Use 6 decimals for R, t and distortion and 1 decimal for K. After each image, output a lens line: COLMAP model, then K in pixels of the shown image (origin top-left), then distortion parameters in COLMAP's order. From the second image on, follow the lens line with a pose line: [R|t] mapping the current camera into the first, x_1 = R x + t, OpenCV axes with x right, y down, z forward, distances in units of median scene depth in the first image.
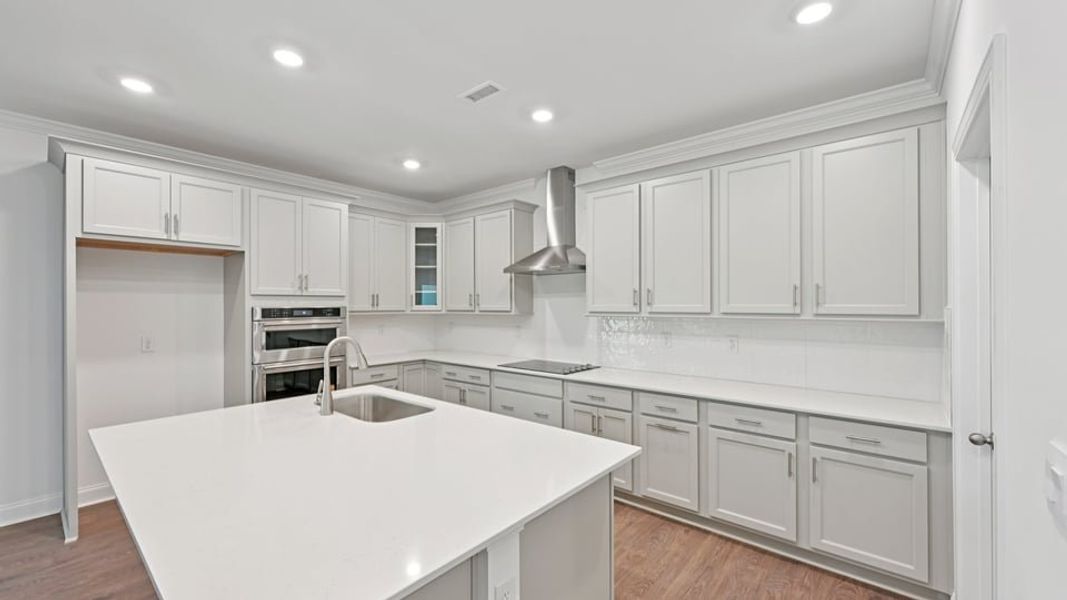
lens RADIAL K [[418.3, 0, 527.8], [0, 418.3, 300.8], [0, 0, 1]] dist [-0.000563, -0.000136]
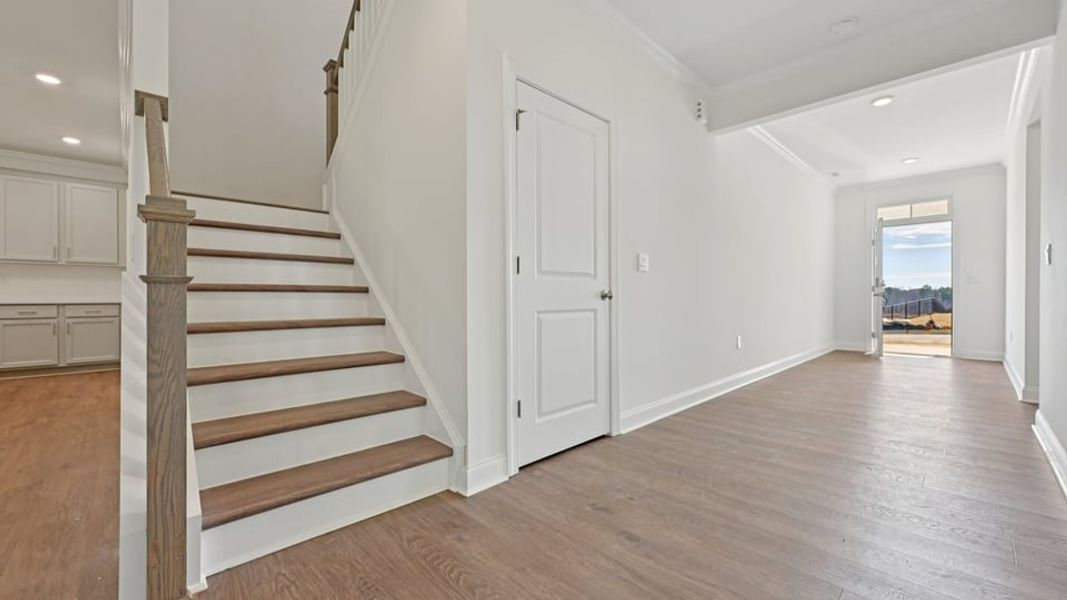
lens RADIAL K [[418.3, 0, 528.7], [0, 418.3, 301.2], [0, 0, 1]] dist [-0.000563, -0.000136]
pose [[0.103858, -0.003323, 0.994587, -1.219407], [-0.003133, 0.999988, 0.003669, 0.231452], [-0.994587, -0.003497, 0.103846, -1.599180]]
